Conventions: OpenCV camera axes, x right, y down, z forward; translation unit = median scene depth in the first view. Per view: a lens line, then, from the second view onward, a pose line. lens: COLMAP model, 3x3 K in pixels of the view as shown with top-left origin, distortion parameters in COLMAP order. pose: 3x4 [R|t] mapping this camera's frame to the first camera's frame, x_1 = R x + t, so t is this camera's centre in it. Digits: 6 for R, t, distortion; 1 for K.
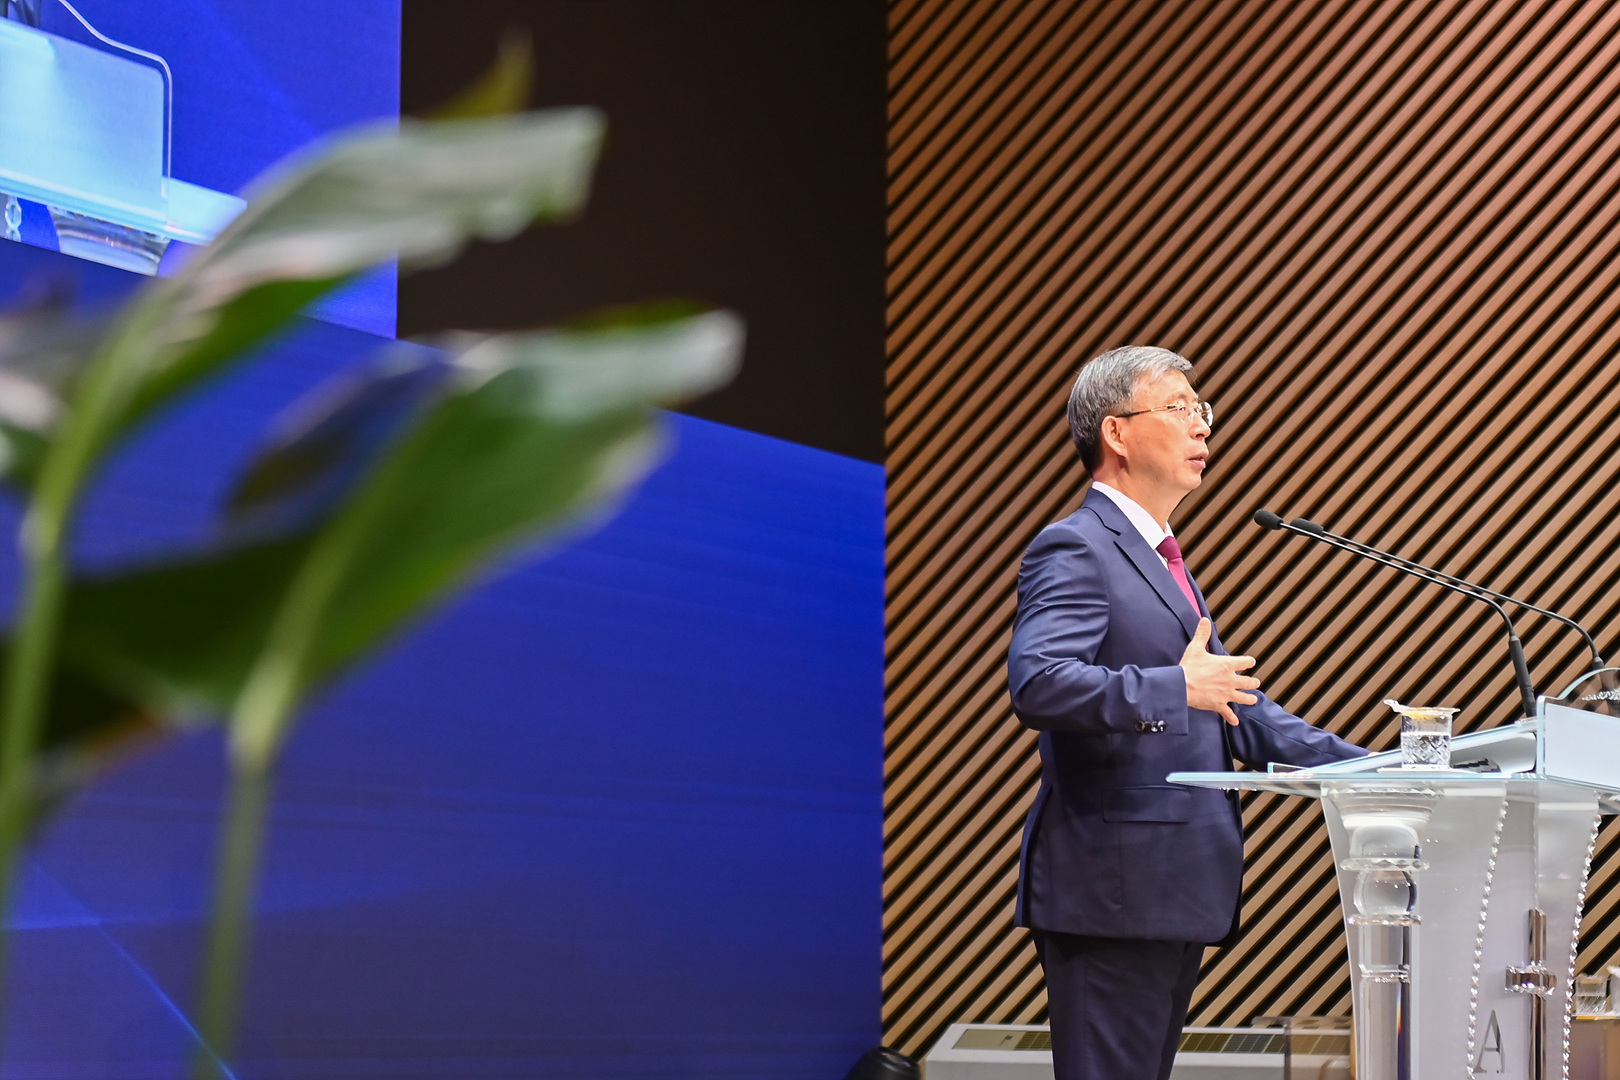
lens RADIAL K [[5108.7, 0, 806.7], [0, 5108.7, 533.2], [0, 0, 1]] dist [0.034229, 0.000000]
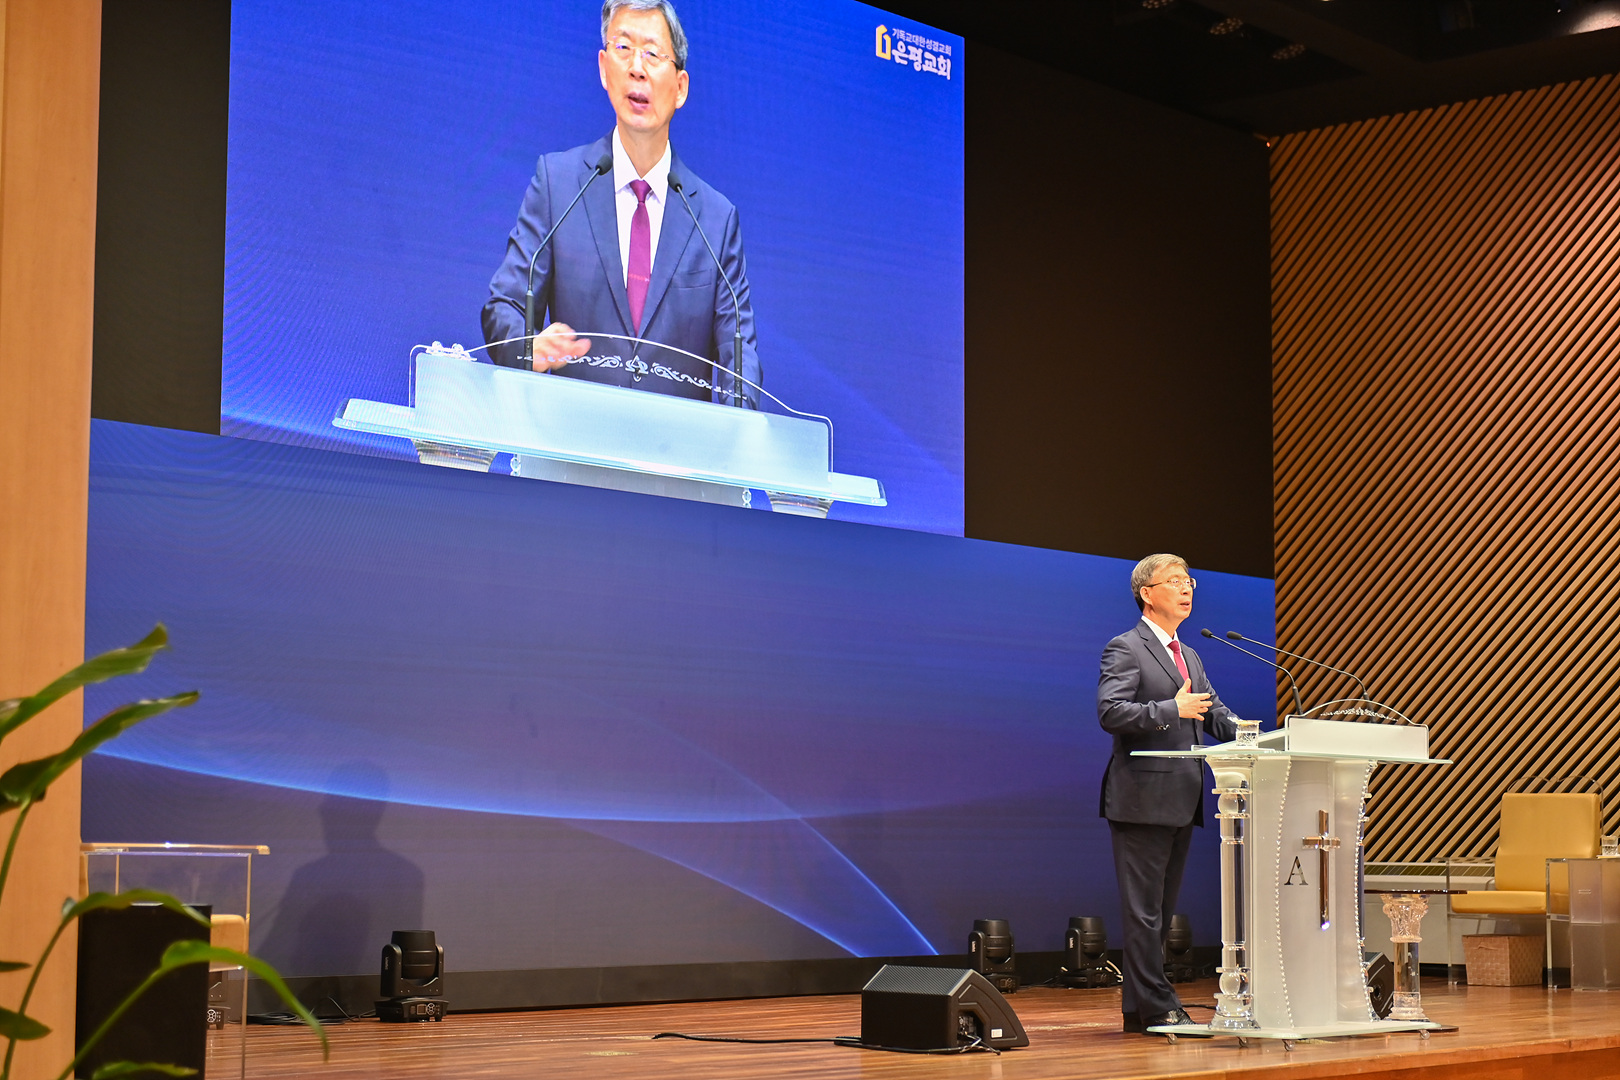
lens RADIAL K [[2837.8, 0, 812.6], [0, 2837.8, 548.9], [0, 0, 1]] dist [-0.003416, 0.000000]
pose [[0.963621, -0.032604, -0.265276, 0.245017], [0.029127, 0.999431, -0.017032, -0.022469], [0.265680, 0.008686, 0.964022, -0.213923]]
